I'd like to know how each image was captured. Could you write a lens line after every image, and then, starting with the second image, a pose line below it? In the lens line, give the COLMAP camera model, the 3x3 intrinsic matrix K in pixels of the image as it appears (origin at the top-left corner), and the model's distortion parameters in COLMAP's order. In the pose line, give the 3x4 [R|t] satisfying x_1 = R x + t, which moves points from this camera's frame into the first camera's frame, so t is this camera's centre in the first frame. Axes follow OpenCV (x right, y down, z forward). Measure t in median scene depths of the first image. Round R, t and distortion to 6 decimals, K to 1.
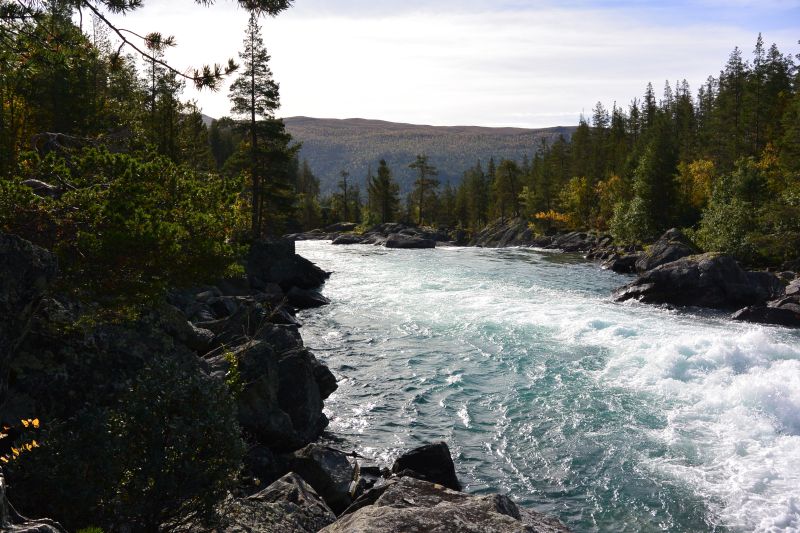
lens RADIAL K [[701.1, 0, 401.1], [0, 701.1, 266.4], [0, 0, 1]] dist [-0.151240, 0.101249]
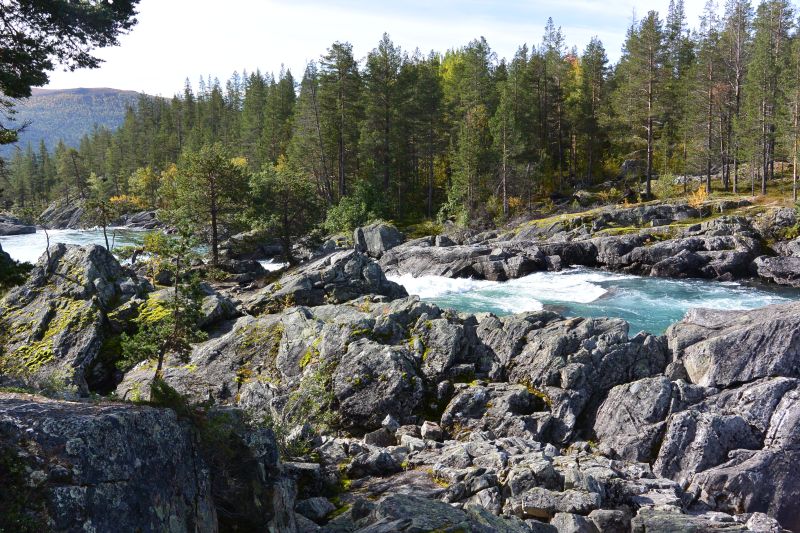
lens RADIAL K [[701.1, 0, 400.3], [0, 701.1, 266.5], [0, 0, 1]] dist [-0.151240, 0.101249]
pose [[0.792300, -0.096672, 0.602424, -0.121648], [0.062863, 0.995047, 0.077000, -0.013849], [-0.606884, -0.023137, 0.794453, -0.237444]]
